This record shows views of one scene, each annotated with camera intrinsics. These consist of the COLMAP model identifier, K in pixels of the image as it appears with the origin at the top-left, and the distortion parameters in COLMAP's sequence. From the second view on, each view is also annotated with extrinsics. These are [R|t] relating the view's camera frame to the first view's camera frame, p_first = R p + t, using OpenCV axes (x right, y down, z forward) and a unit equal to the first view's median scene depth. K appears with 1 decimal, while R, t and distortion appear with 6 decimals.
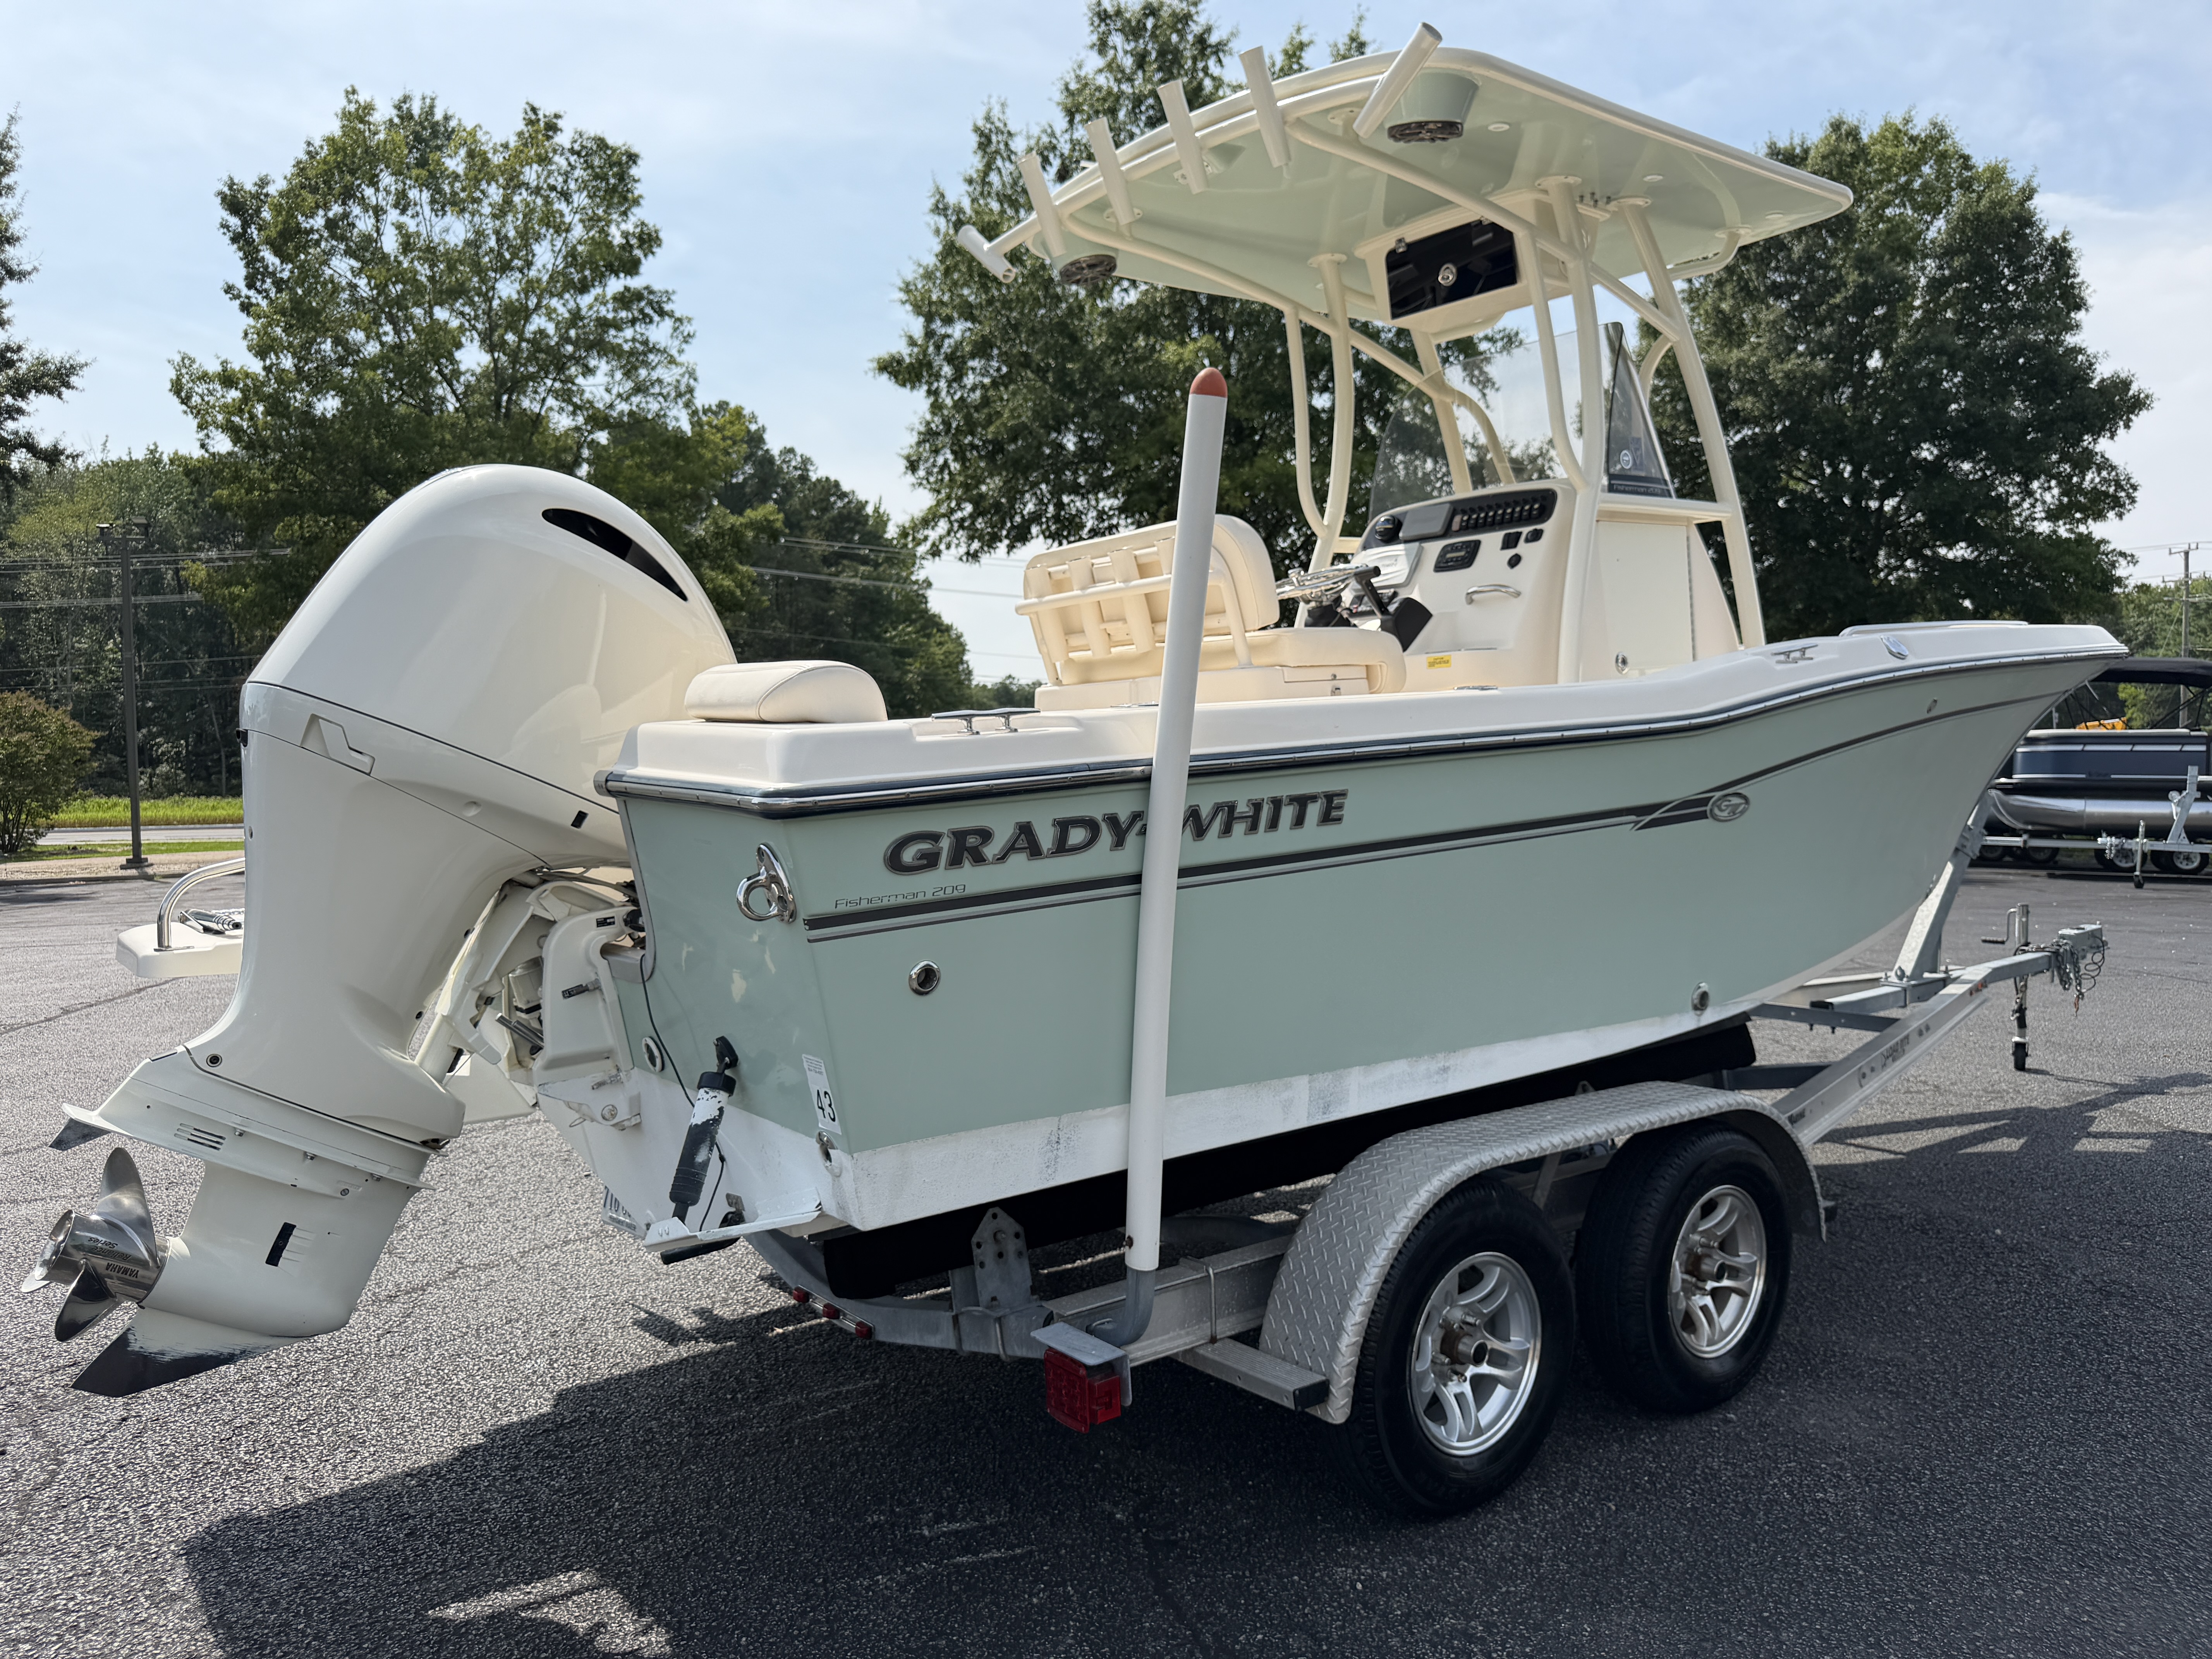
lens RADIAL K [[1622.4, 0, 1127.8], [0, 1622.4, 800.8], [0, 0, 1]] dist [0.003709, -0.002830]
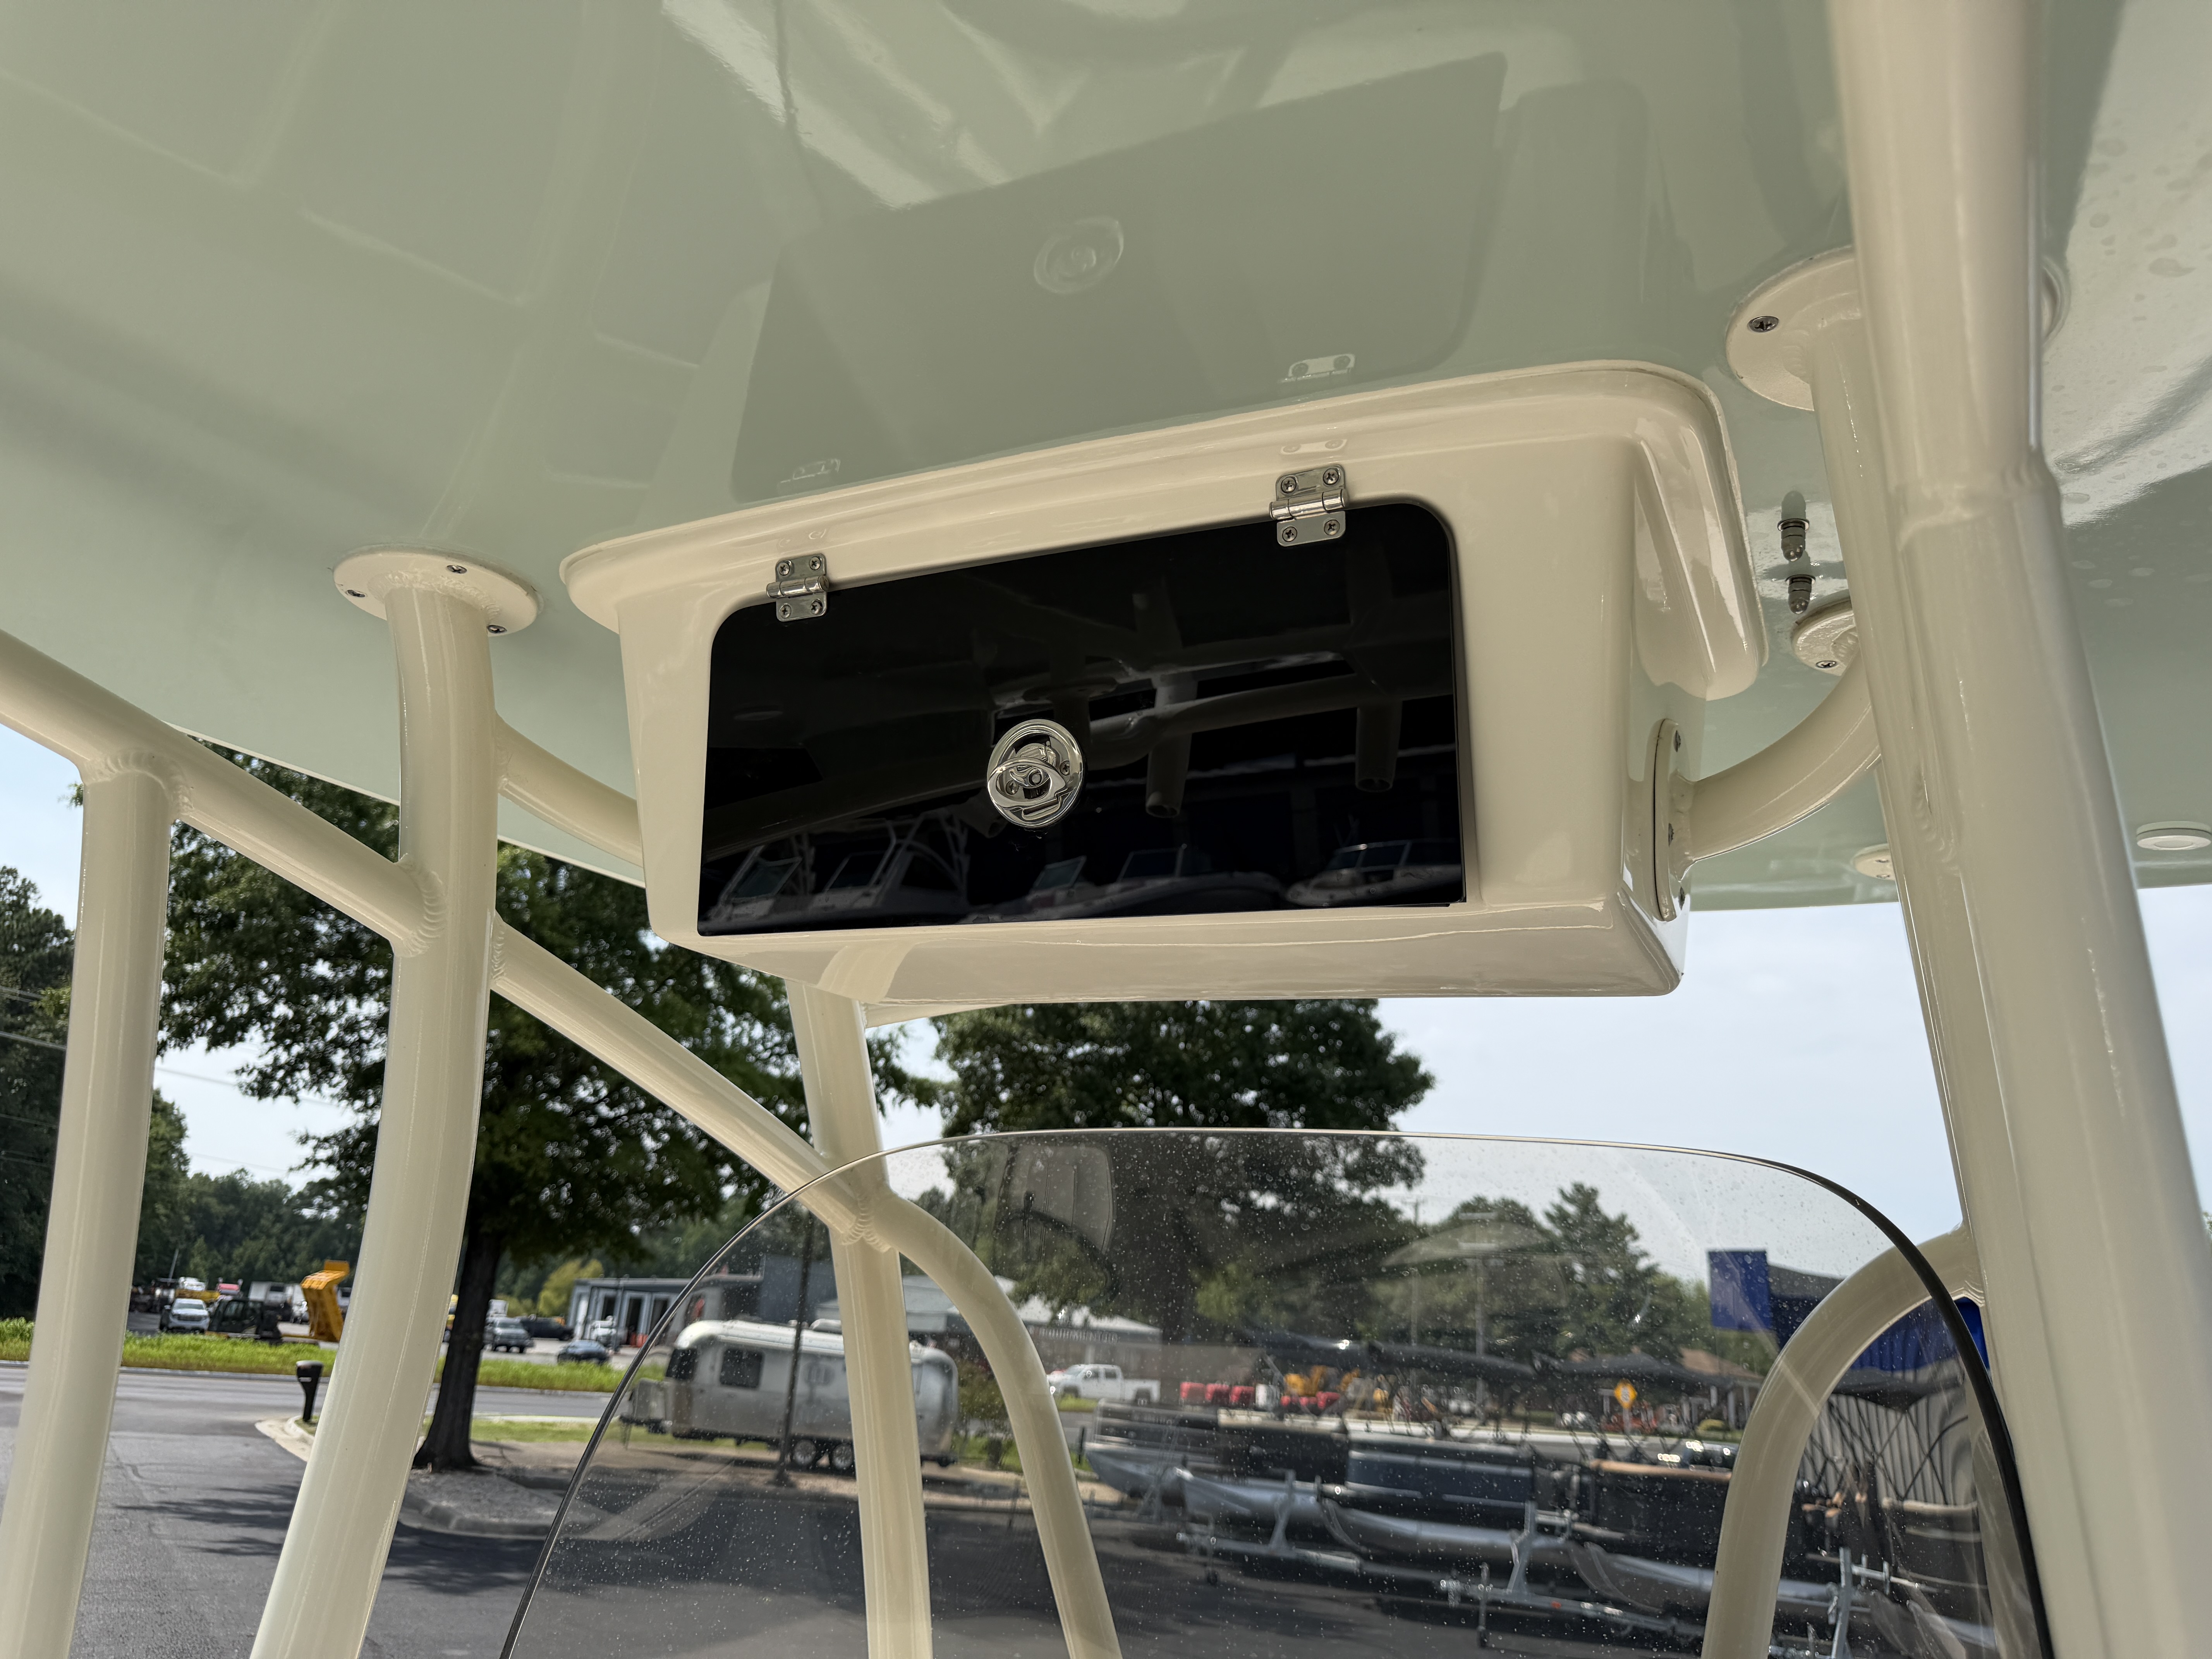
lens RADIAL K [[1574.4, 0, 1184.2], [0, 1574.4, 810.7], [0, 0, 1]] dist [-0.002690, -0.008985]
pose [[0.891736, 0.217090, 0.397089, 0.026428], [-0.073713, 0.935391, -0.345846, -0.047819], [-0.446513, 0.279133, 0.850124, 0.155315]]
